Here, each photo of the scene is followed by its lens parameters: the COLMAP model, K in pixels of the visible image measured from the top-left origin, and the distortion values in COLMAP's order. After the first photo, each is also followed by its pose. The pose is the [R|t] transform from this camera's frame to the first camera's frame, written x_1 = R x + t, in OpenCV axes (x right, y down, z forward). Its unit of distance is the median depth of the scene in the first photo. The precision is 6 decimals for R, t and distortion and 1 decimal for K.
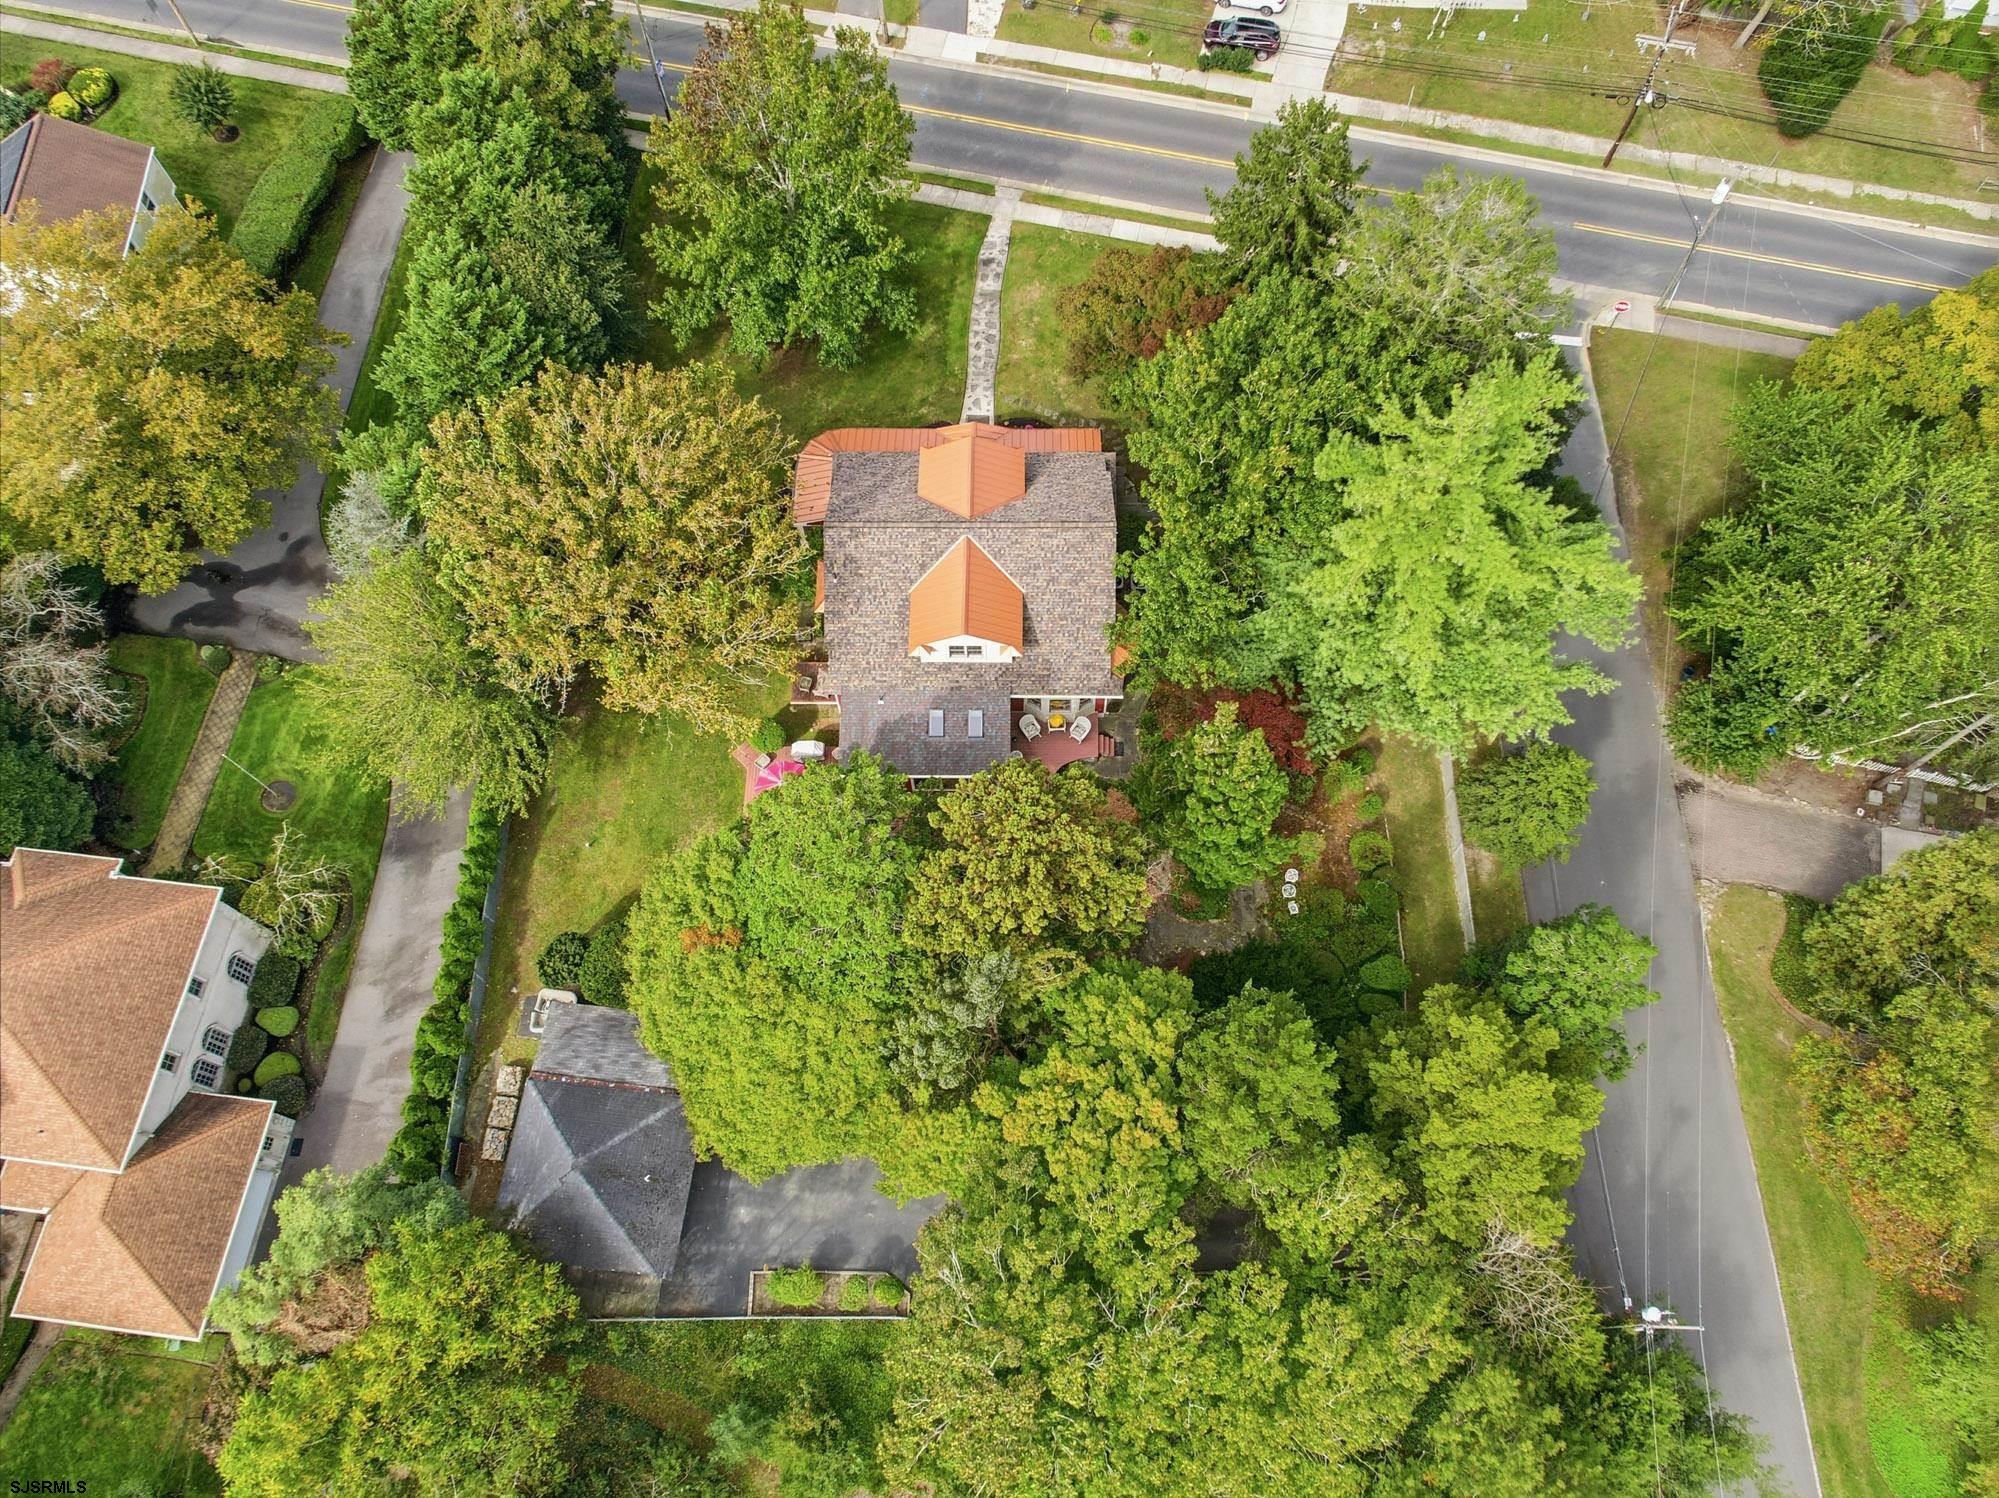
lens RADIAL K [[1458.6, 0, 1008.4], [0, 1458.6, 749.3], [0, 0, 1]] dist [0.000700, 0.001713]
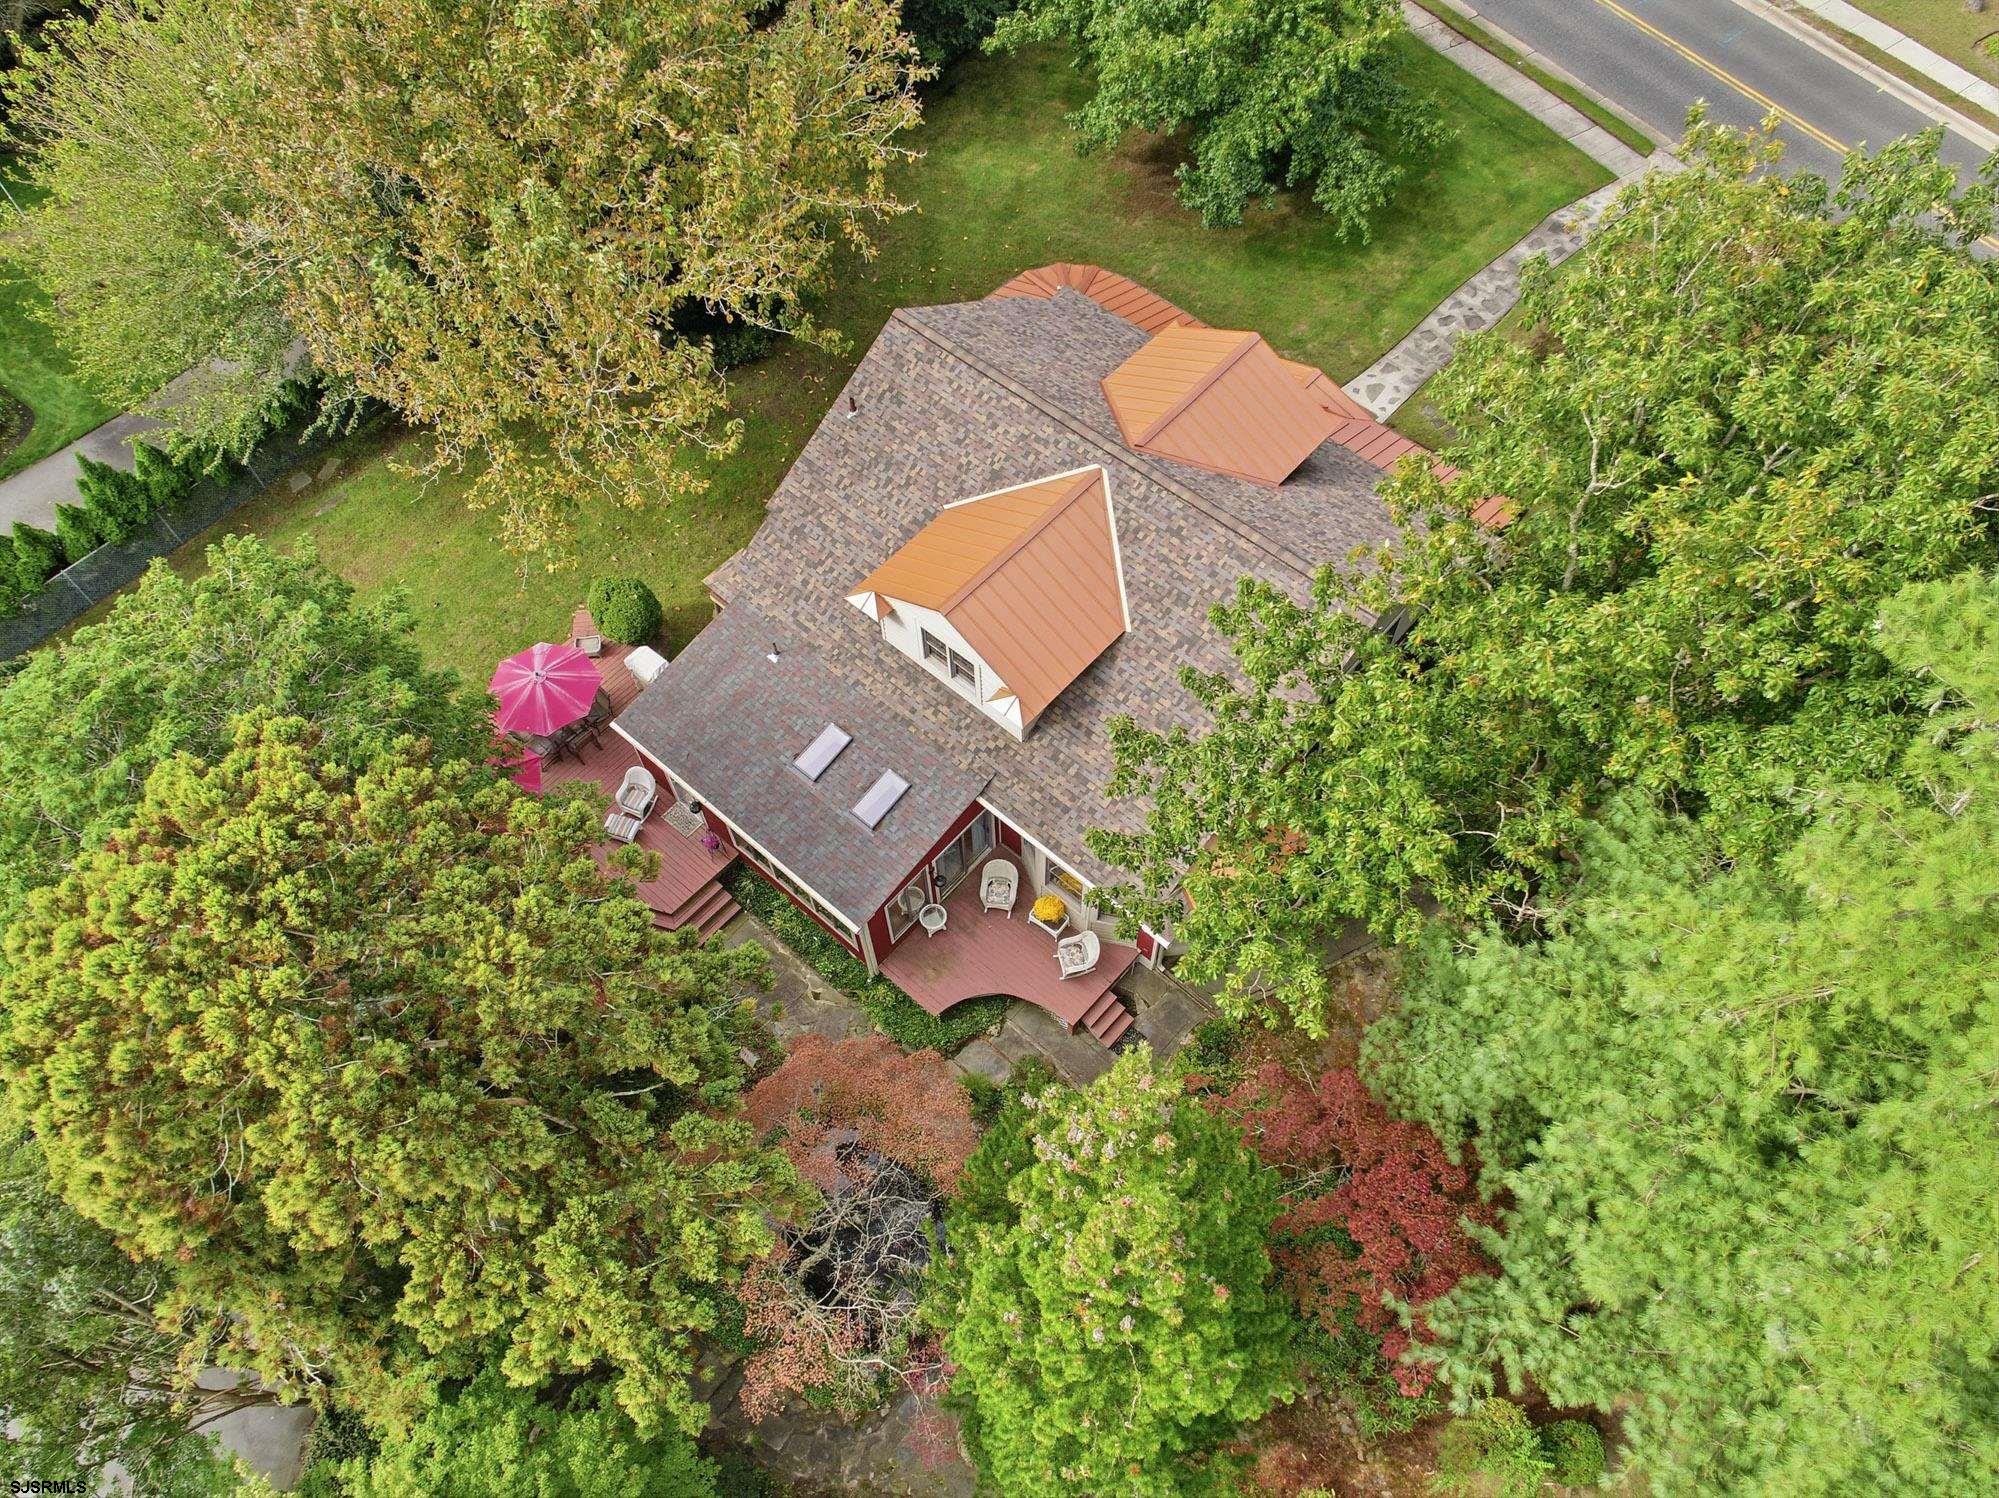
lens RADIAL K [[1458.6, 0, 998.2], [0, 1458.6, 740.2], [0, 0, 1]] dist [0.000700, 0.001713]
pose [[0.755441, 0.556945, -0.345139, 0.155781], [-0.594752, 0.803896, -0.004562, -0.052637], [0.274915, 0.208719, 0.938540, 0.554089]]
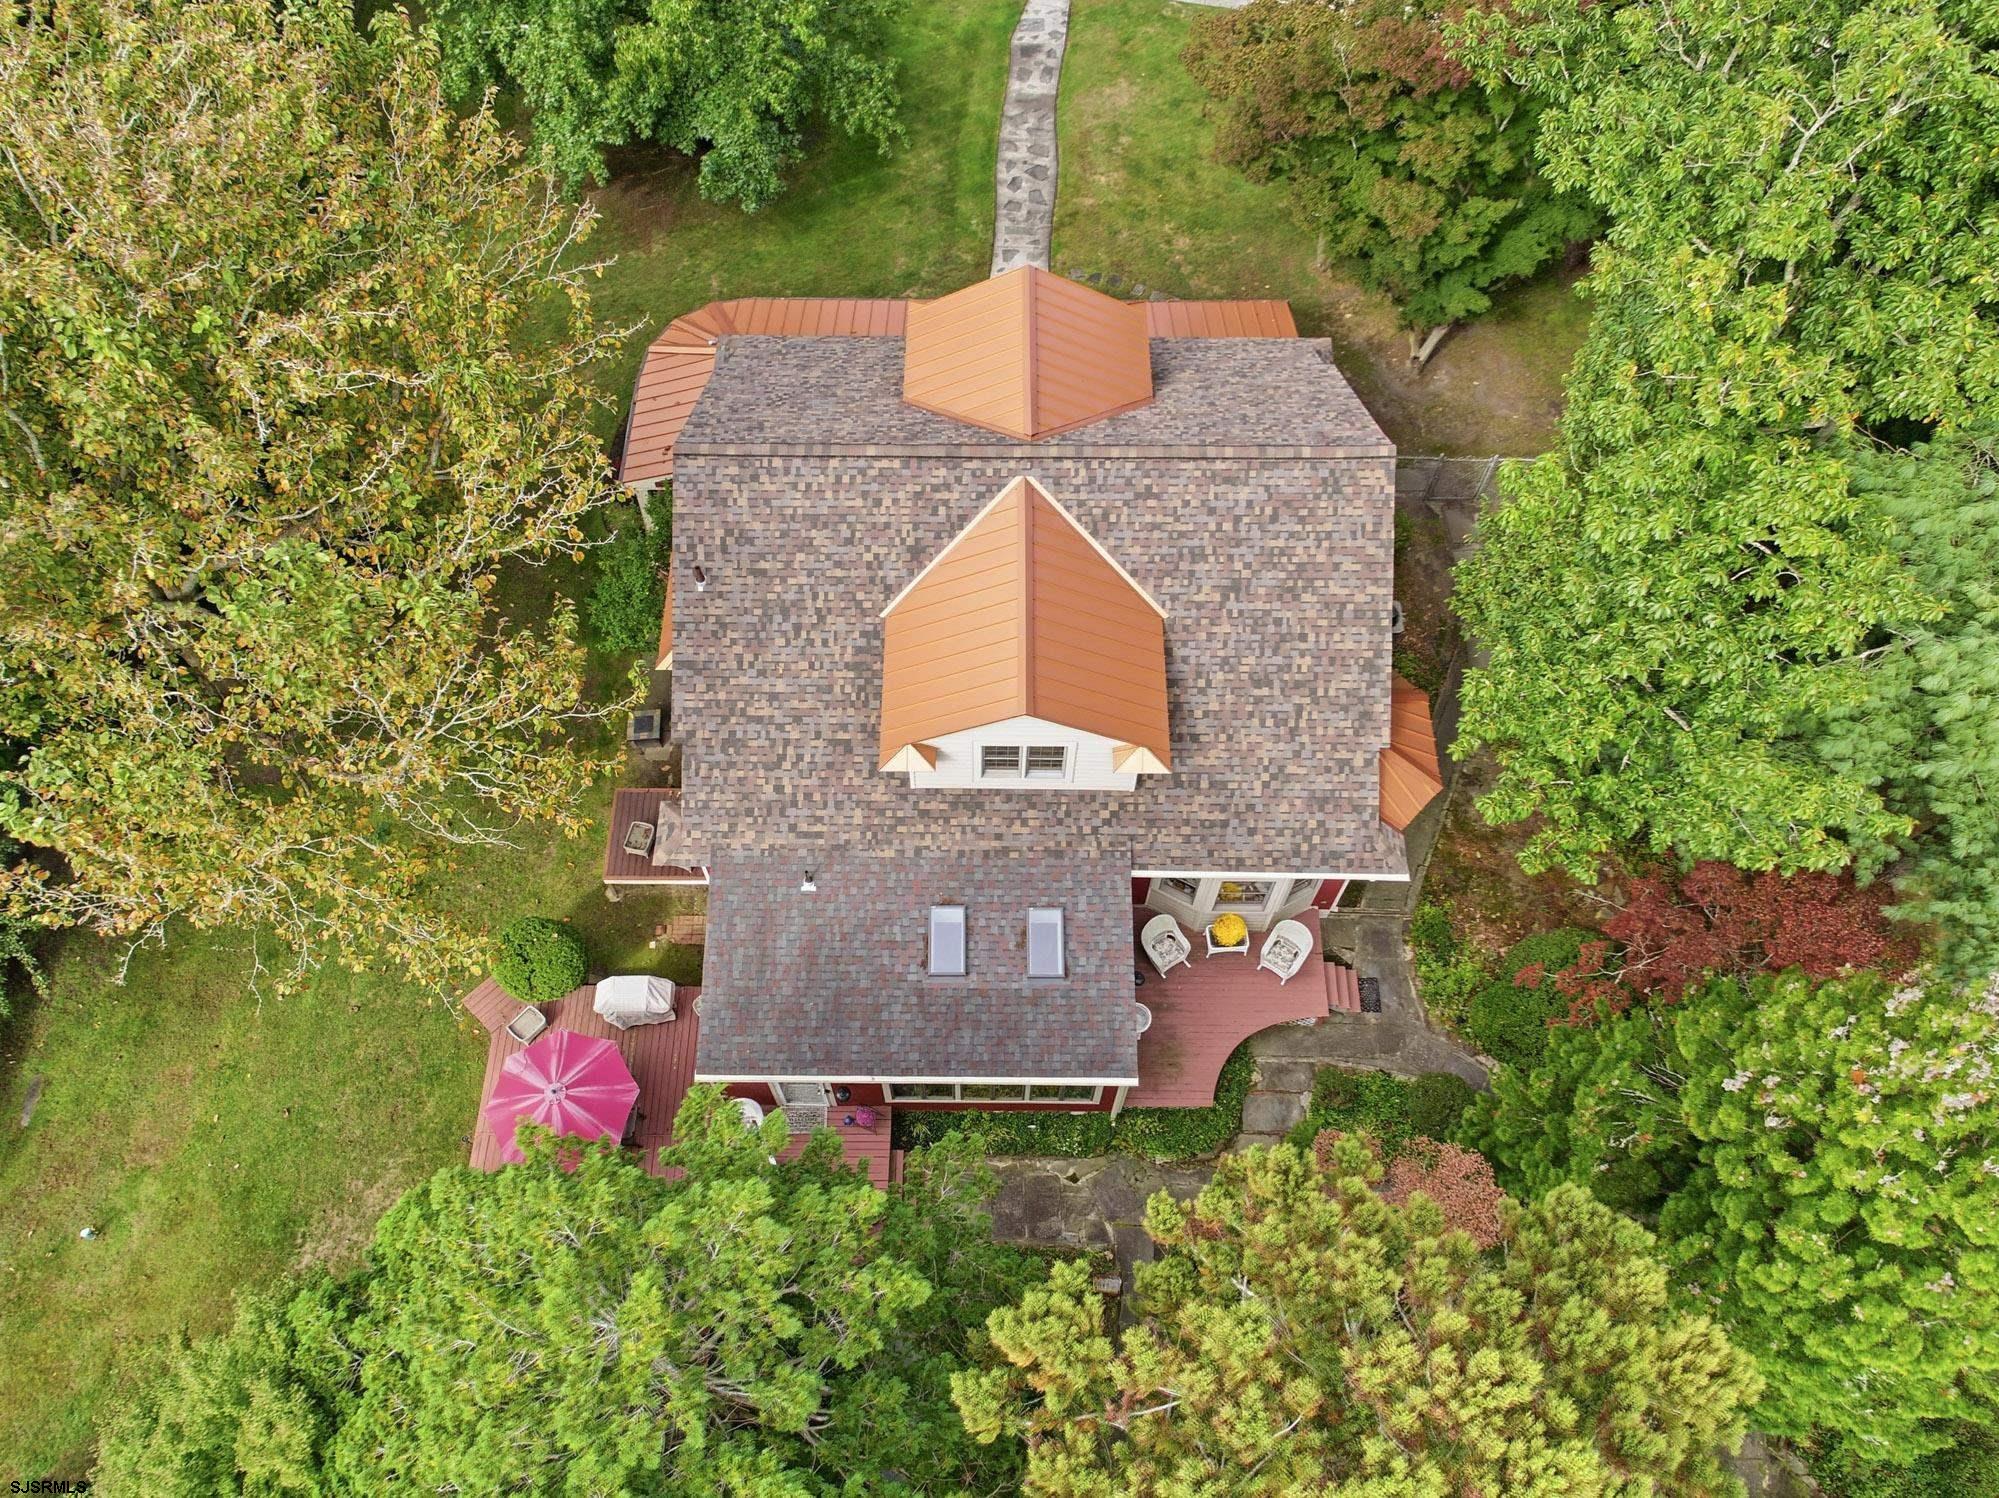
lens RADIAL K [[1510.9, 0, 983.0], [0, 1510.9, 761.4], [0, 0, 1]] dist [-0.005480, 0.000482]
pose [[0.999961, 0.004258, 0.007723, -0.042295], [-0.003575, 0.996253, -0.086412, -0.030737], [-0.008062, 0.086381, 0.996230, 0.575575]]
